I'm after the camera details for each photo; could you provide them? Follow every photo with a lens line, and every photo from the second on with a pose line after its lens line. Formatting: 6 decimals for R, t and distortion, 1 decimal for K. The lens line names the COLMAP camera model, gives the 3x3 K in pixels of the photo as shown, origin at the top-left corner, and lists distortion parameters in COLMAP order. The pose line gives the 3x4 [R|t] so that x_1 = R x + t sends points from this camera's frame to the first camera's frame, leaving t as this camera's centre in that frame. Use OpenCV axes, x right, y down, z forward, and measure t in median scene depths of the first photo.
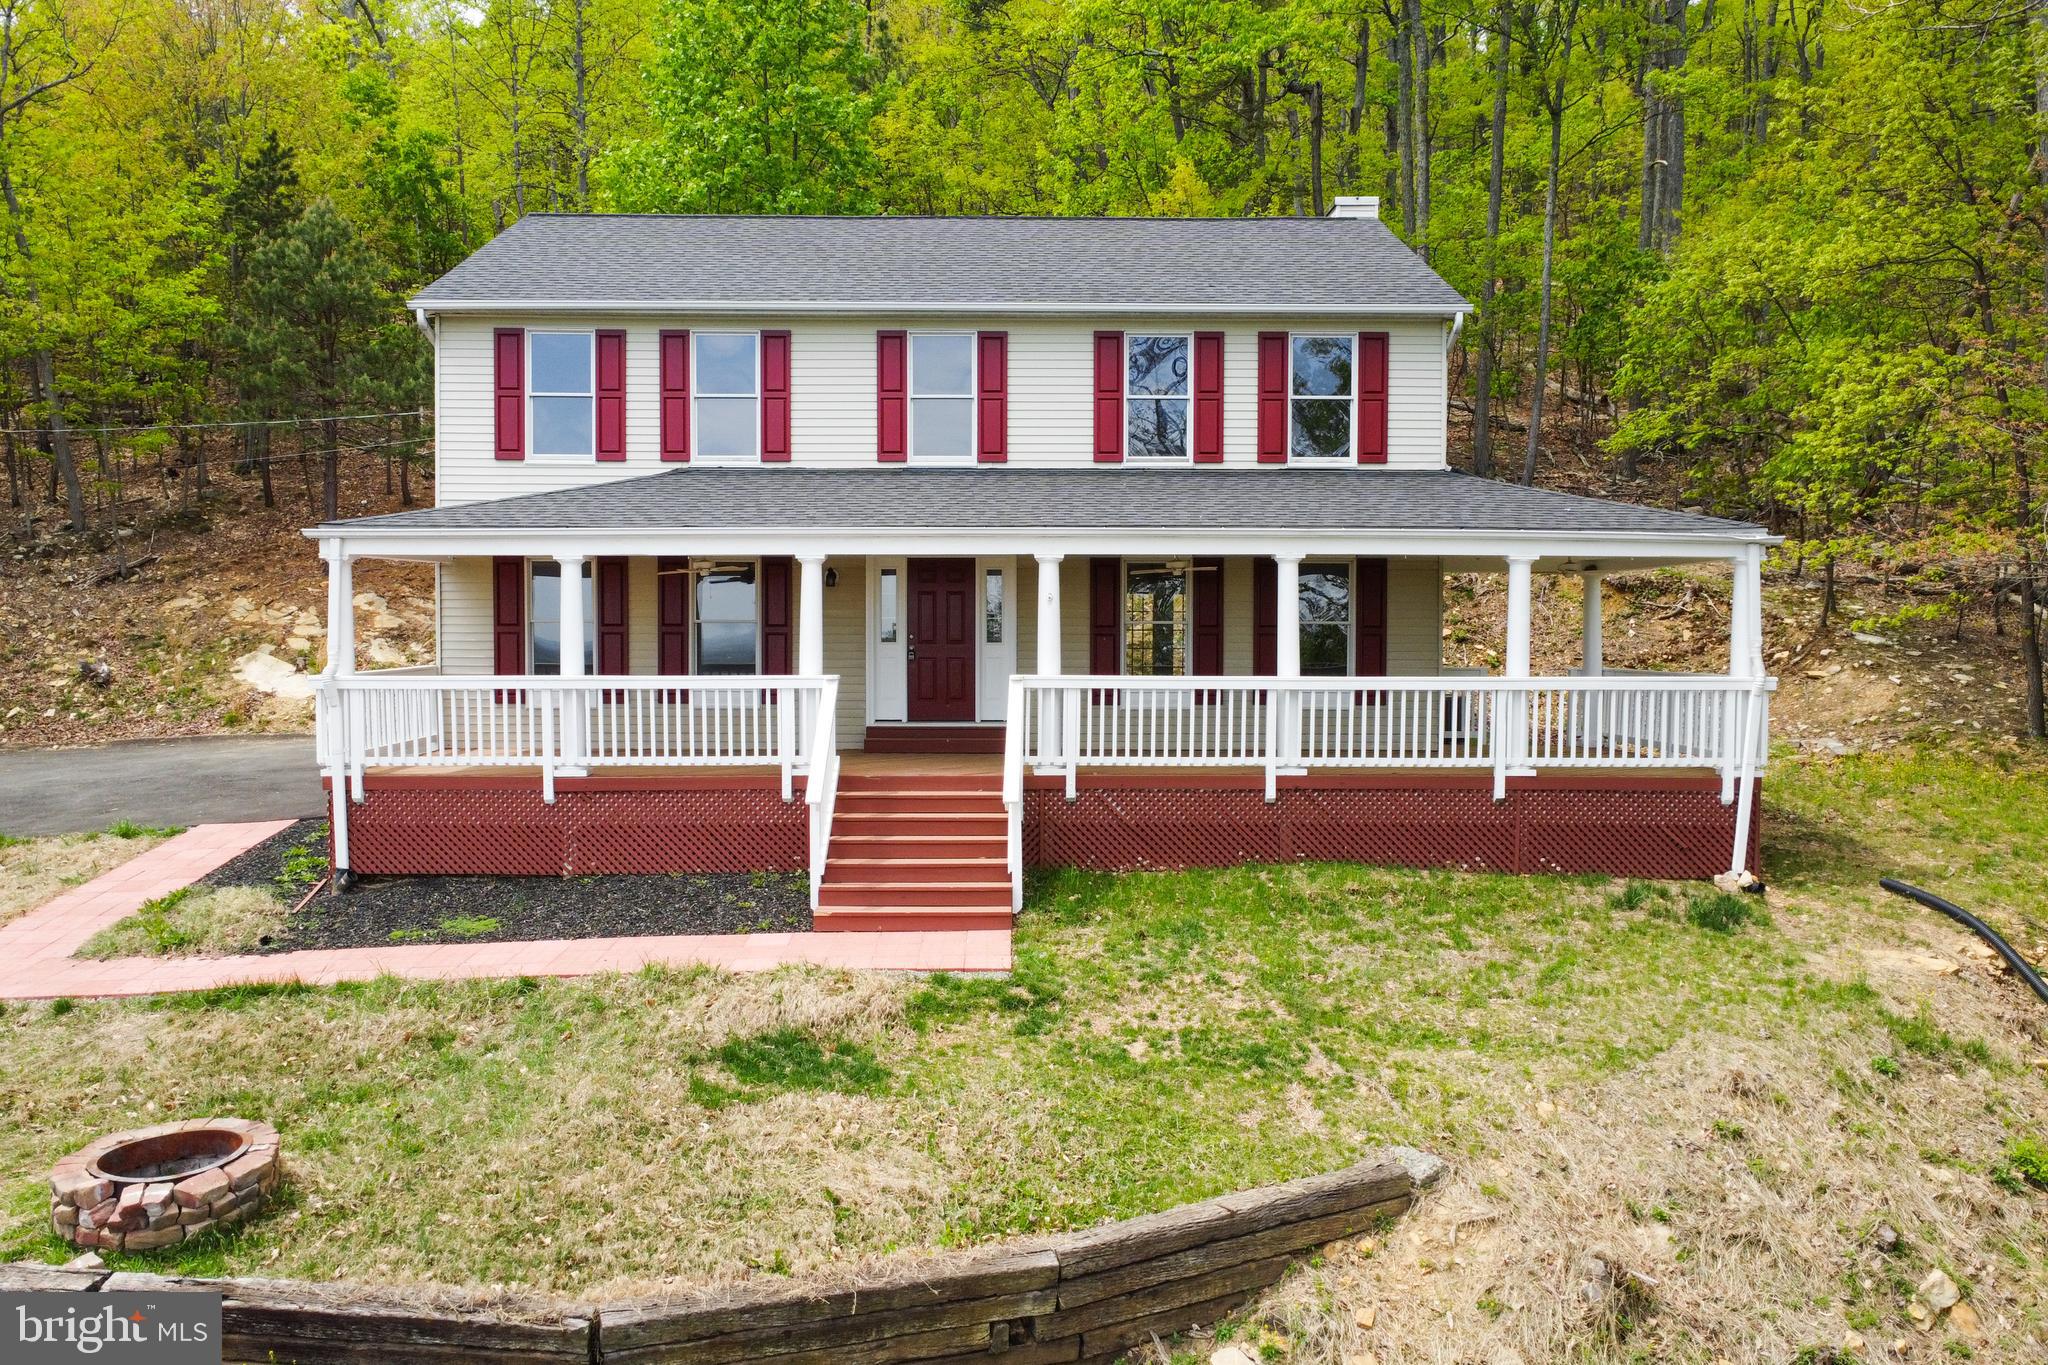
lens RADIAL K [[1522.8, 0, 1018.3], [0, 1522.8, 674.5], [0, 0, 1]] dist [0.000956, 0.000877]
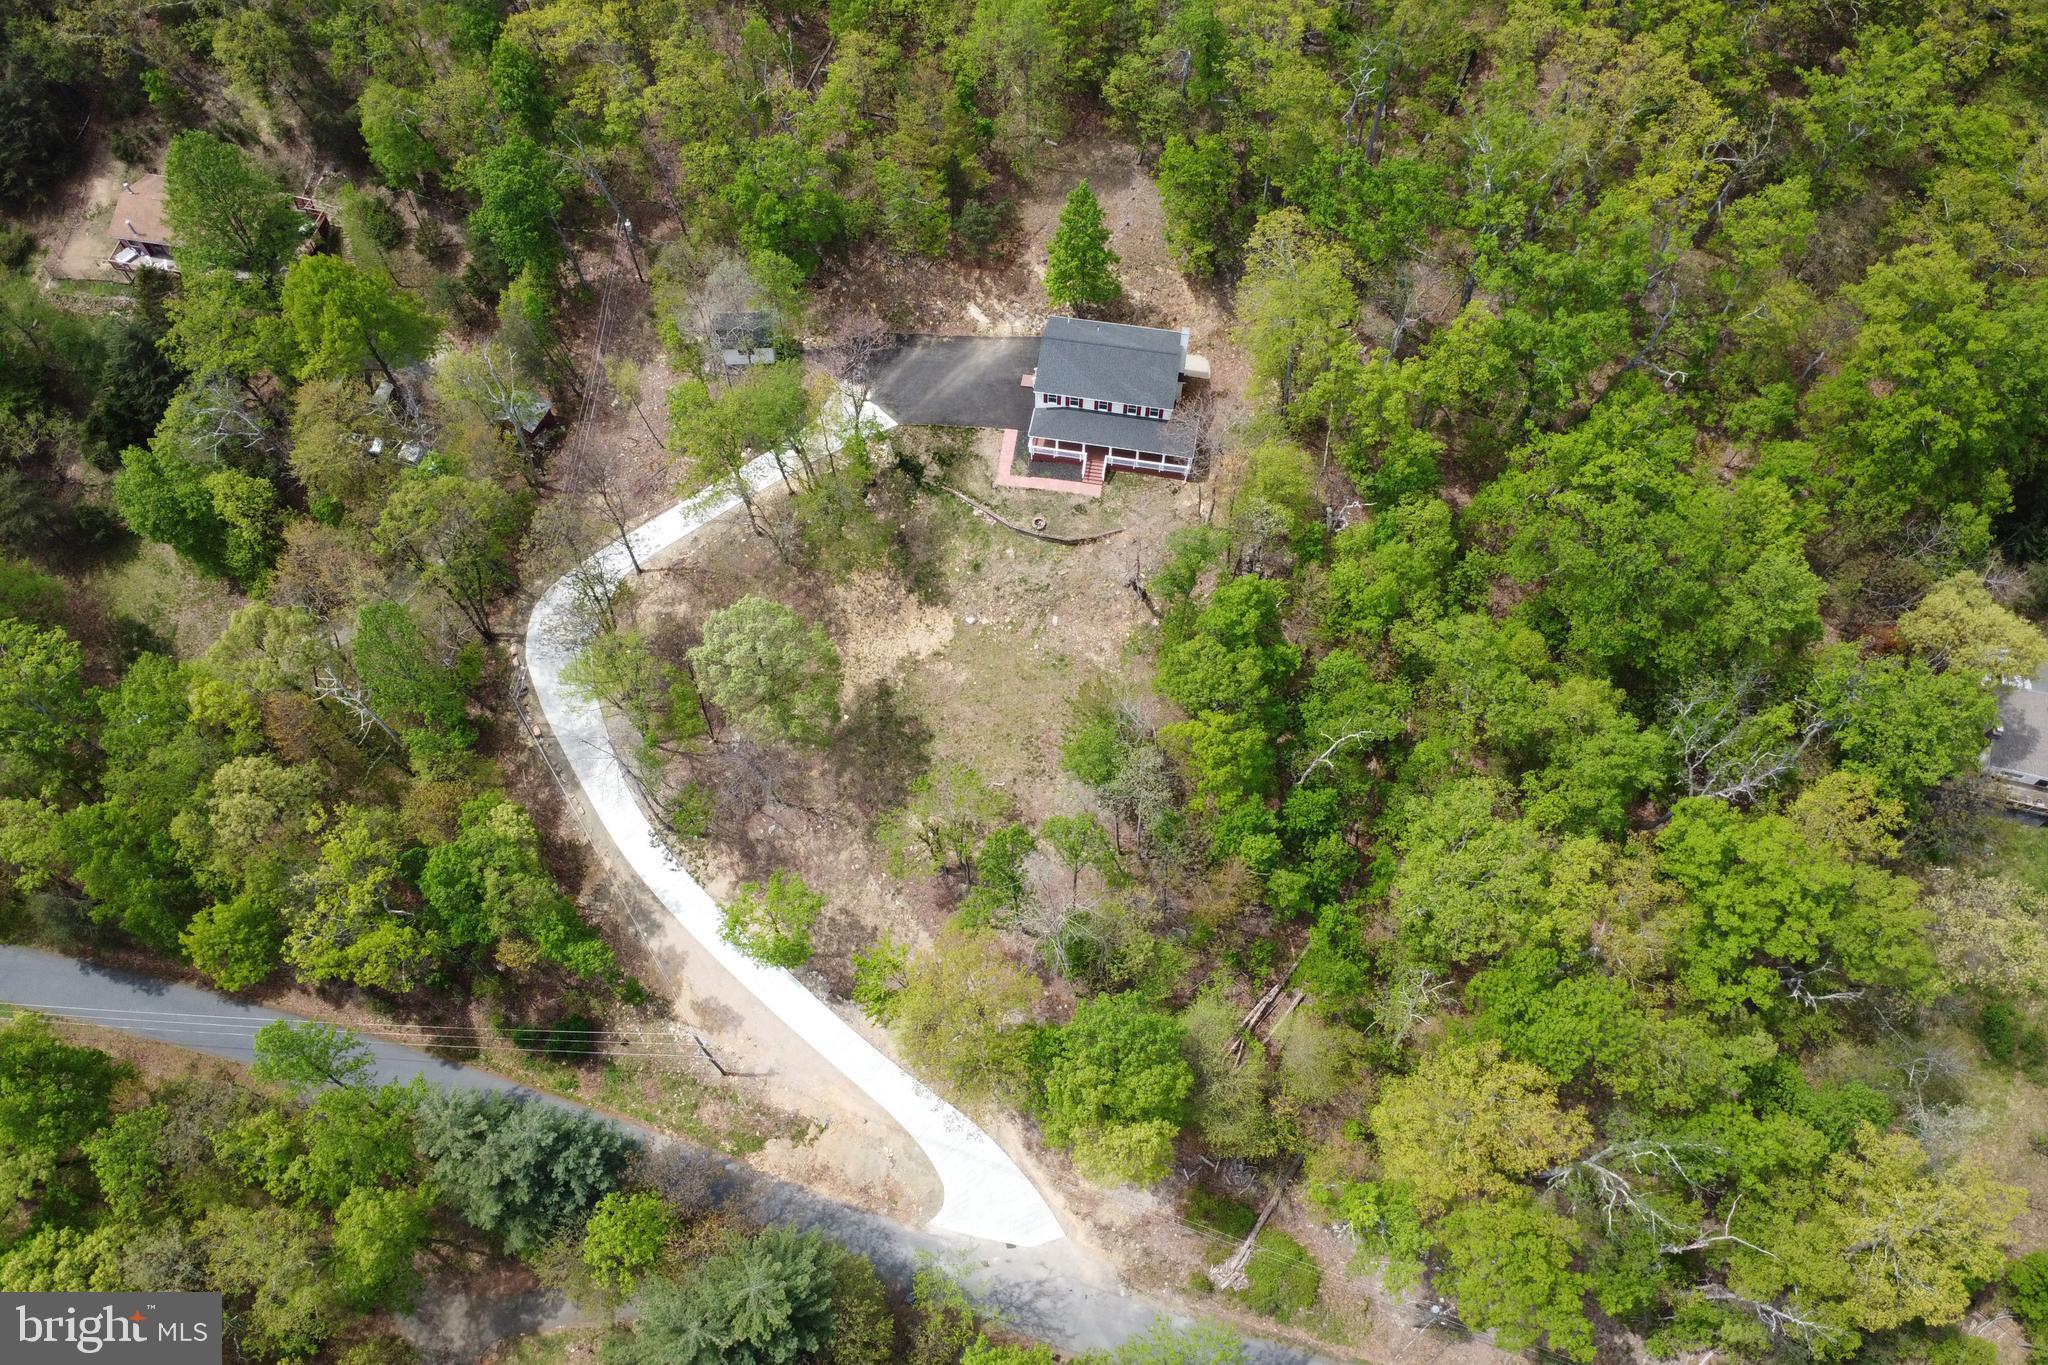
lens RADIAL K [[1522.8, 0, 1023.2], [0, 1522.8, 680.4], [0, 0, 1]] dist [0.000956, 0.000877]
pose [[0.983690, 0.153597, -0.093604, 0.640634], [-0.001142, 0.525717, 0.850659, -7.926674], [0.179868, -0.836678, 0.517318, -5.516971]]
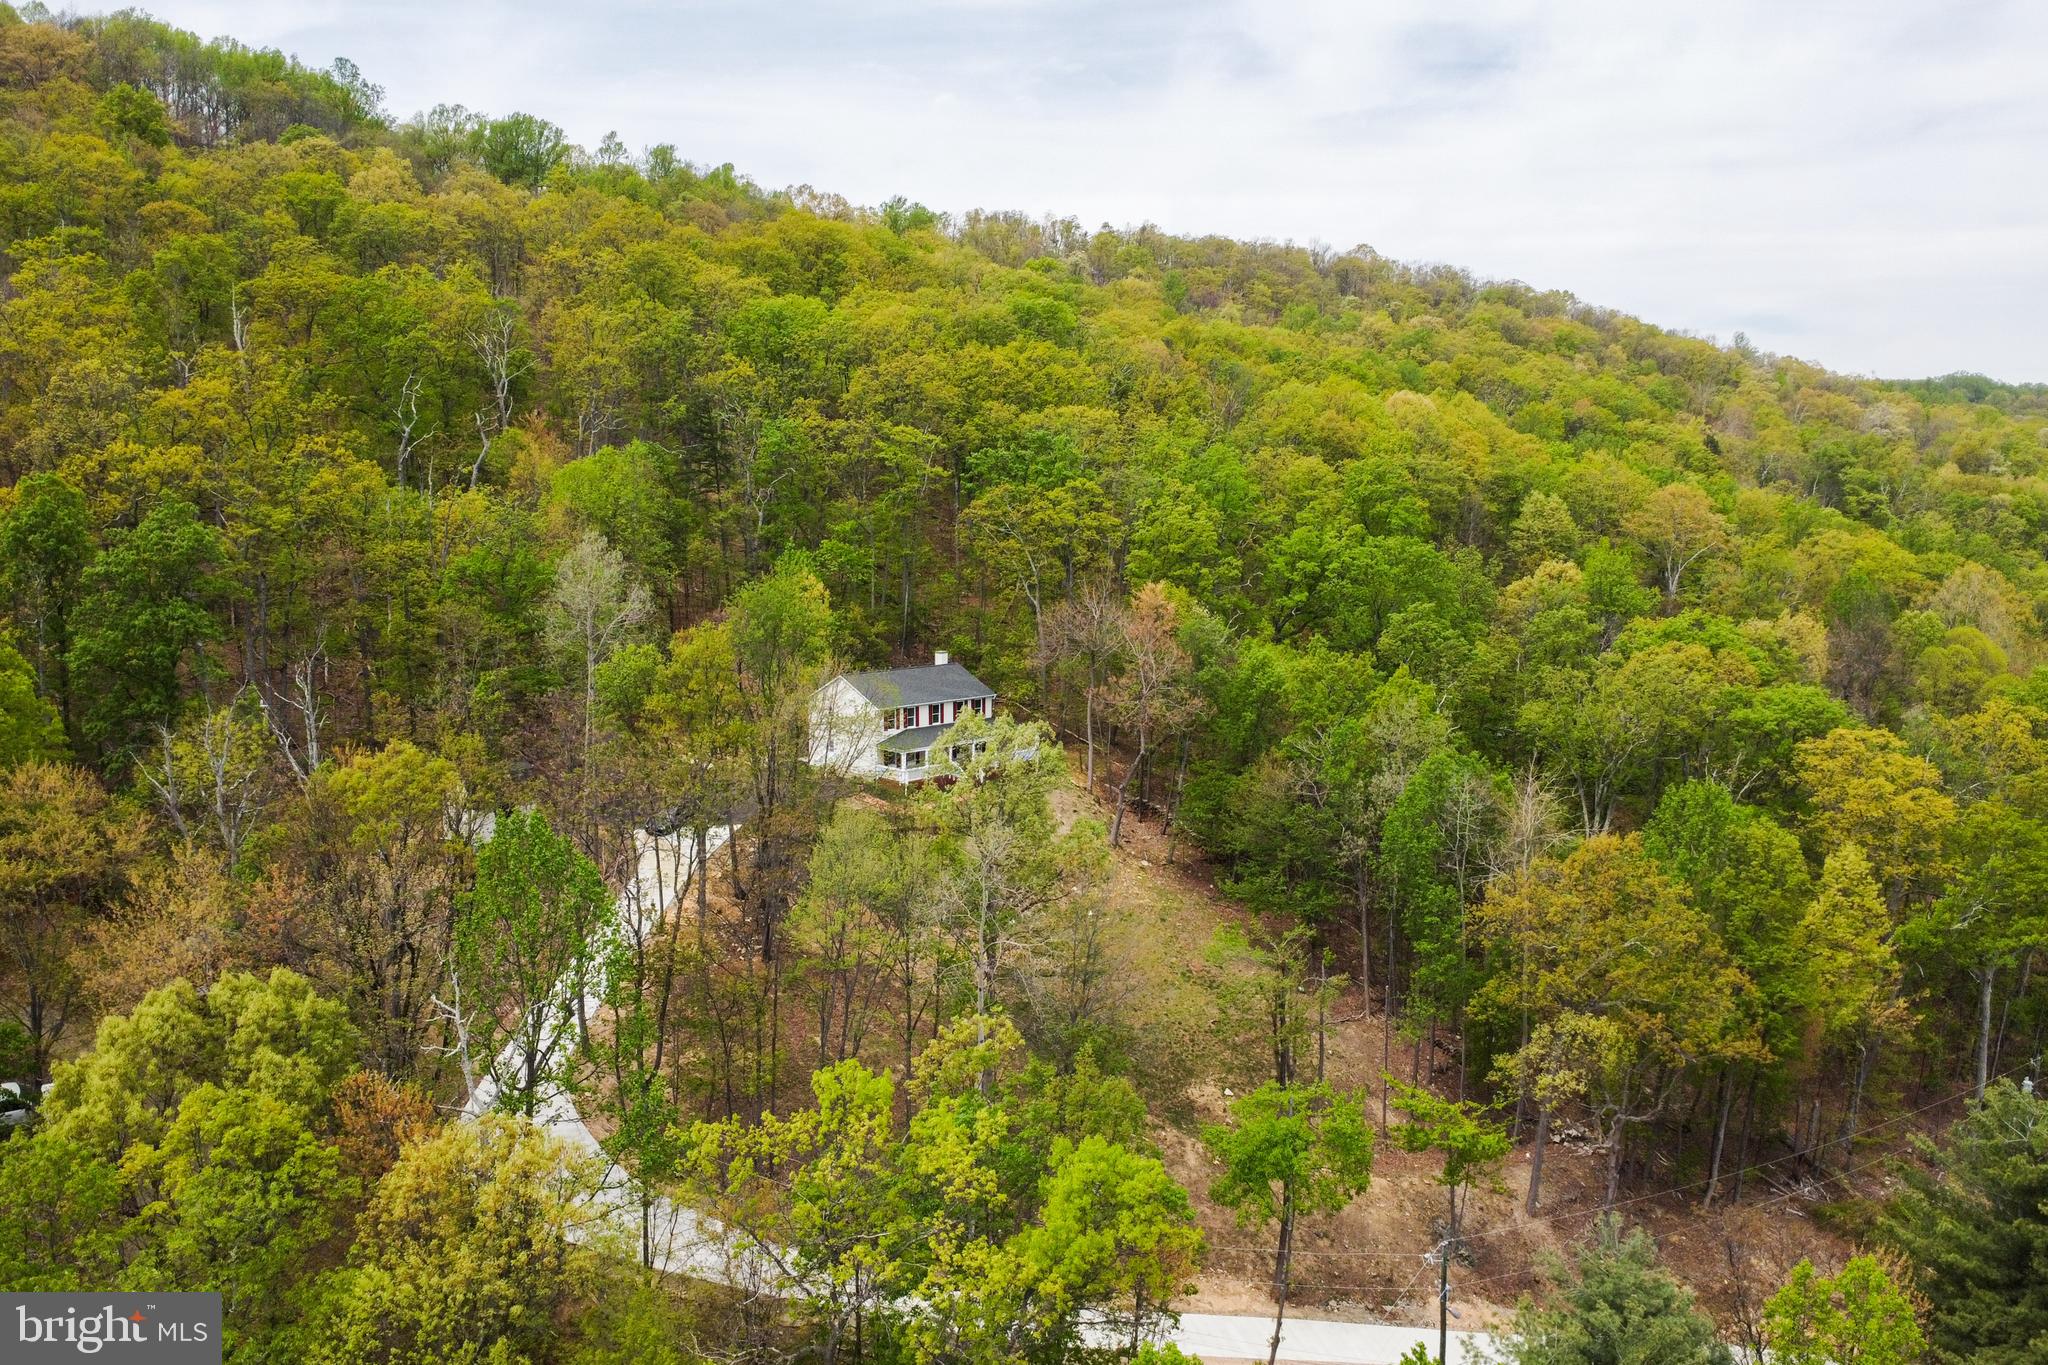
lens RADIAL K [[1522.8, 0, 1019.6], [0, 1522.8, 680.1], [0, 0, 1]] dist [0.000956, 0.000877]
pose [[0.710977, -0.080849, 0.698552, -5.947870], [0.017700, 0.995112, 0.097157, -1.308076], [-0.702993, -0.056712, 0.708932, -5.290856]]
